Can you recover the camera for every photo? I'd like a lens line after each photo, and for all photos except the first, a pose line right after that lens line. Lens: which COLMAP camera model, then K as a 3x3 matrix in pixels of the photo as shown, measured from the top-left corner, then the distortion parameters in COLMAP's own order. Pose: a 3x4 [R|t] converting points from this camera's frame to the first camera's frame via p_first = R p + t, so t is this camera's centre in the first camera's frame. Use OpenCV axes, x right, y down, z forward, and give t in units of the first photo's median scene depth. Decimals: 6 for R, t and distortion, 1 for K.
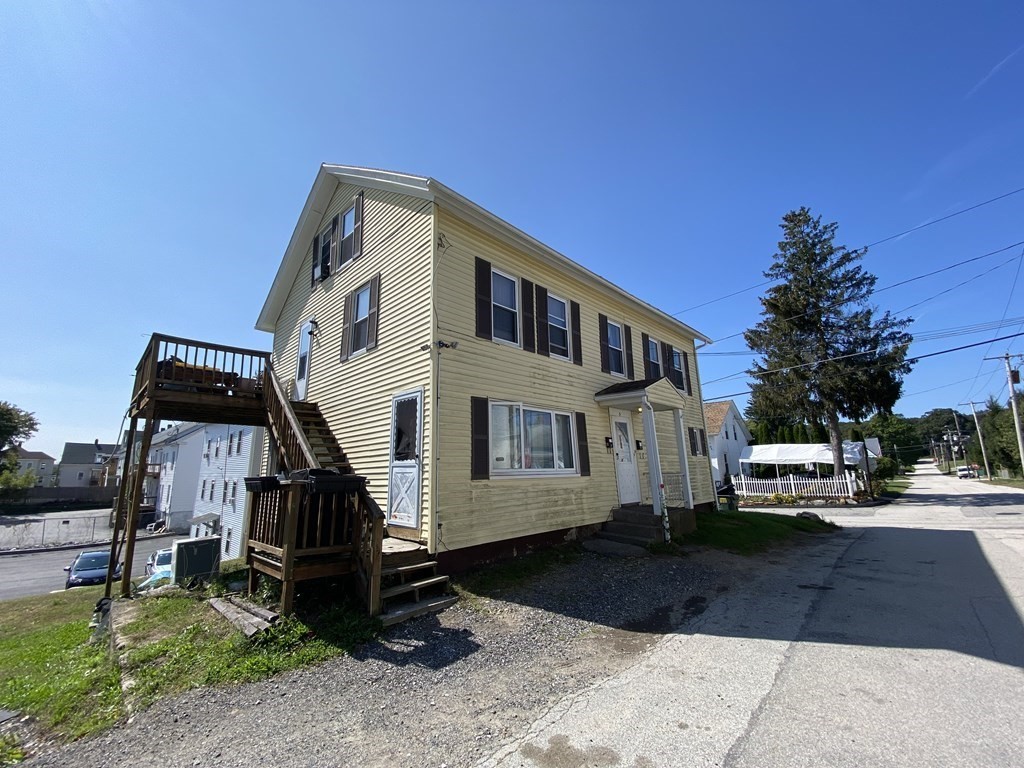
lens RADIAL K [[418.2, 0, 510.3], [0, 418.2, 366.5], [0, 0, 1]] dist [-0.000407, -0.000027]
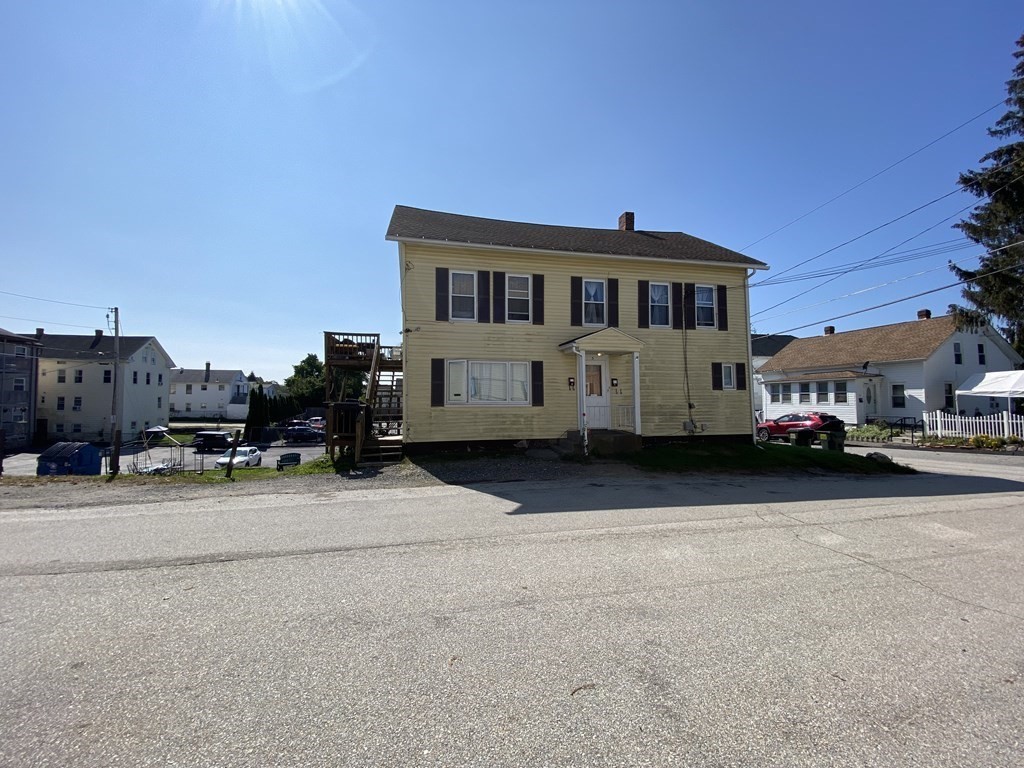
lens RADIAL K [[410.7, 0, 512.0], [0, 410.7, 384.0], [0, 0, 1]] dist [0.045211, -0.035058]
pose [[0.833249, -0.006024, -0.552864, 0.929992], [0.121834, 0.977362, 0.172972, -0.064488], [0.539307, -0.211486, 0.815121, -0.167764]]
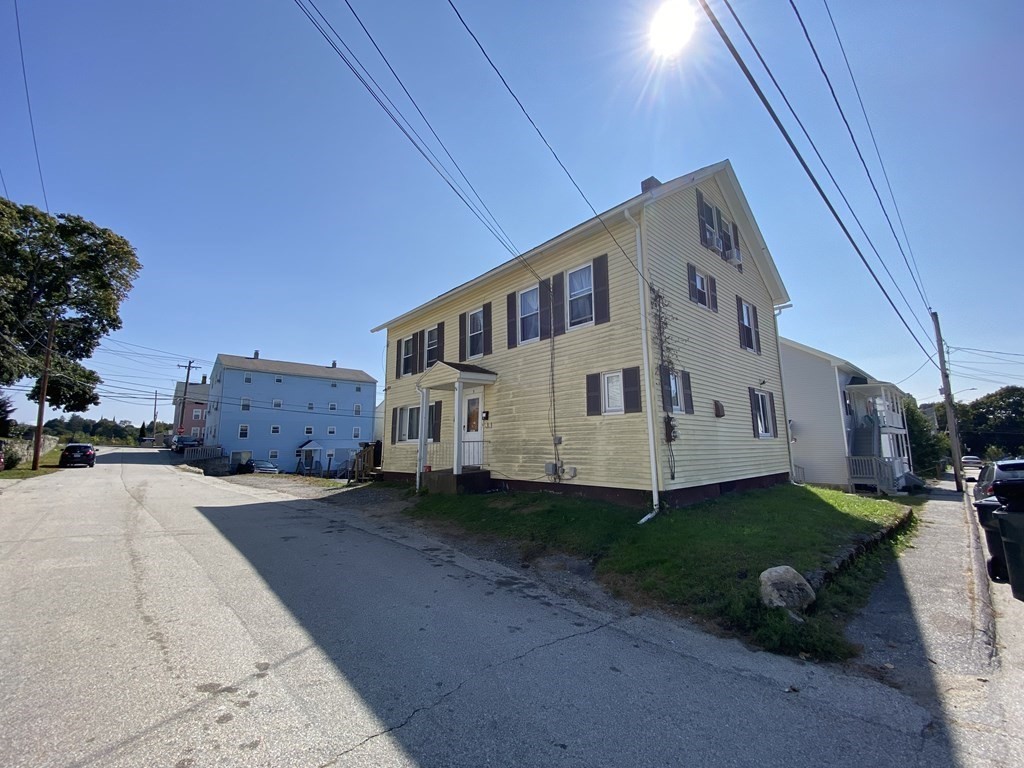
lens RADIAL K [[410.7, 0, 512.0], [0, 410.7, 384.0], [0, 0, 1]] dist [0.045211, -0.035058]
pose [[-0.057520, -0.132929, -0.989455, 1.774048], [0.252102, 0.957042, -0.143230, 0.362211], [0.965990, -0.257682, -0.021537, 1.442964]]
